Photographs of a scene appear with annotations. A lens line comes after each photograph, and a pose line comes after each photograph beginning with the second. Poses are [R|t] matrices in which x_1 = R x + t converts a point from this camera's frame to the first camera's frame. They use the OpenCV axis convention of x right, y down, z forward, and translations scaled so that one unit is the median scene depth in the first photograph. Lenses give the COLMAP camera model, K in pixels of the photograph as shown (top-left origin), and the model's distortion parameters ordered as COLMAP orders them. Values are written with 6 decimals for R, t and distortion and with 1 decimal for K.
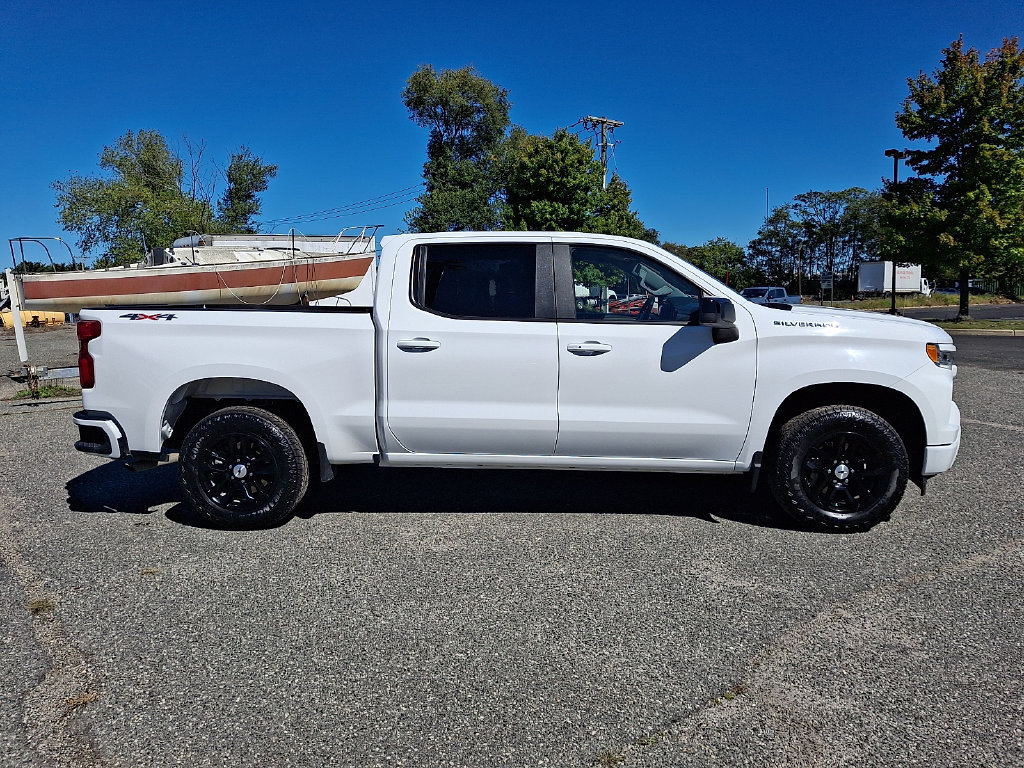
lens RADIAL K [[825.9, 0, 512.0], [0, 825.9, 384.0], [0, 0, 1]] dist [0.008699, 0.002242]
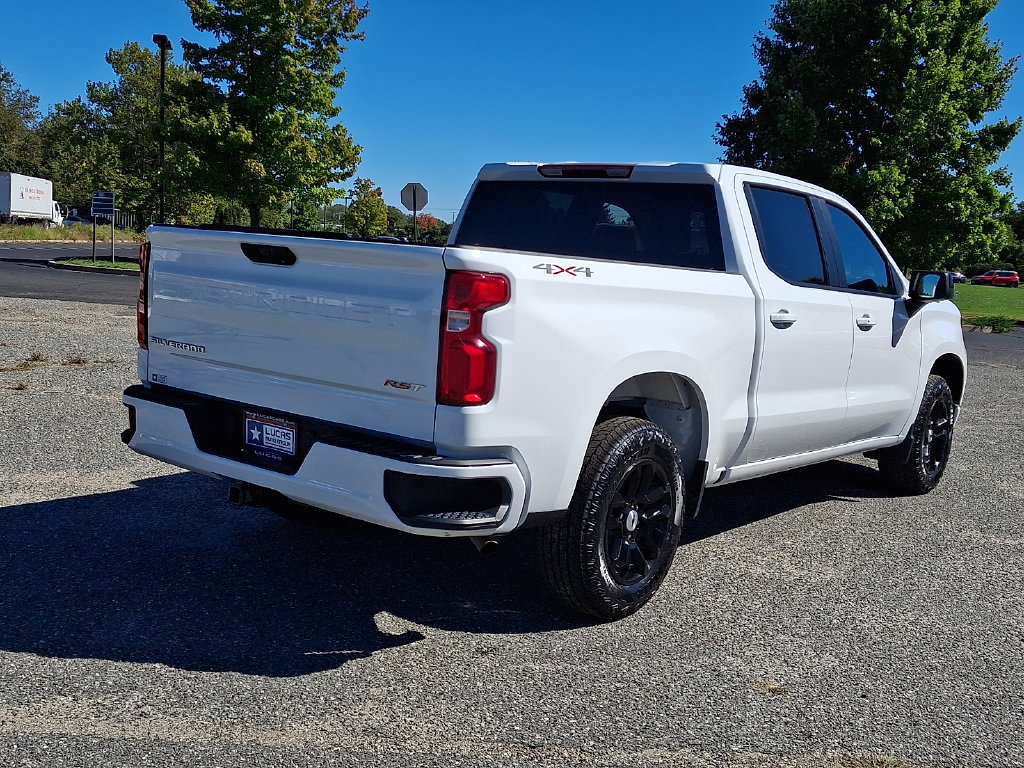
lens RADIAL K [[1159.3, 0, 499.0], [0, 1159.3, 385.8], [0, 0, 1]] dist [0.211422, -0.519544]
pose [[0.542907, -0.051063, 0.838239, -0.320027], [0.019840, 0.998651, 0.047984, -0.011735], [-0.839558, -0.009420, 0.543188, 0.173103]]
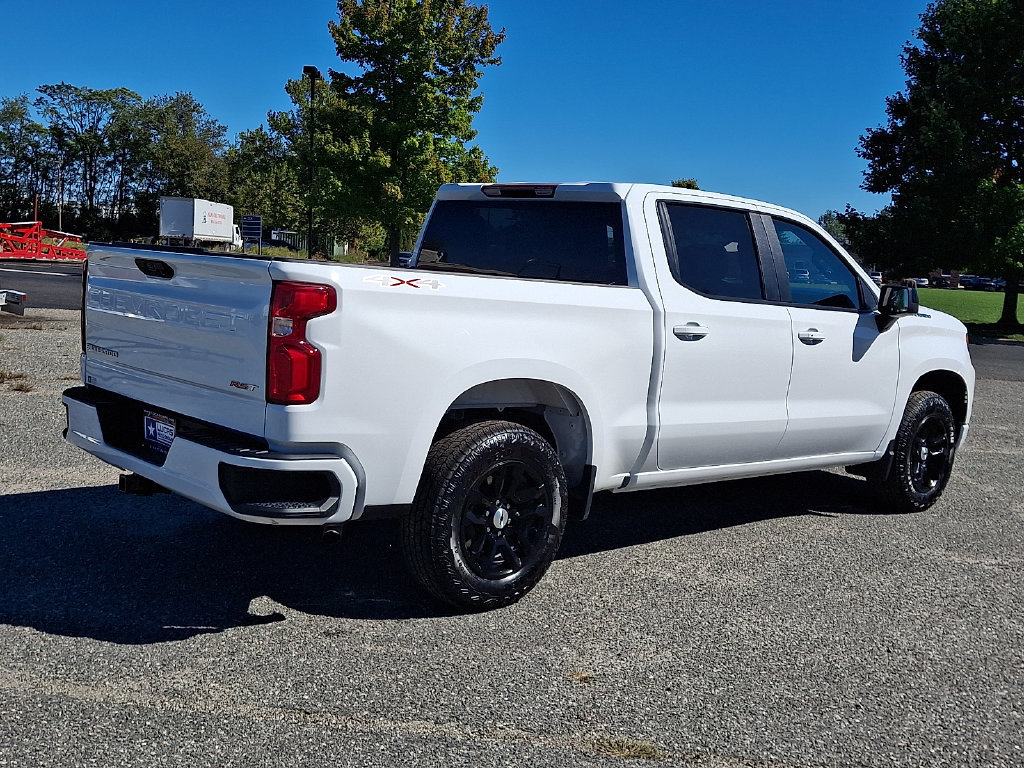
lens RADIAL K [[1169.6, 0, 512.0], [0, 1169.6, 384.0], [0, 0, 1]] dist [0.224693, -0.553005]
pose [[0.668777, -0.027732, 0.742946, -0.292242], [0.011834, 0.999575, 0.026659, -0.008057], [-0.743369, -0.009036, 0.668820, 0.103736]]
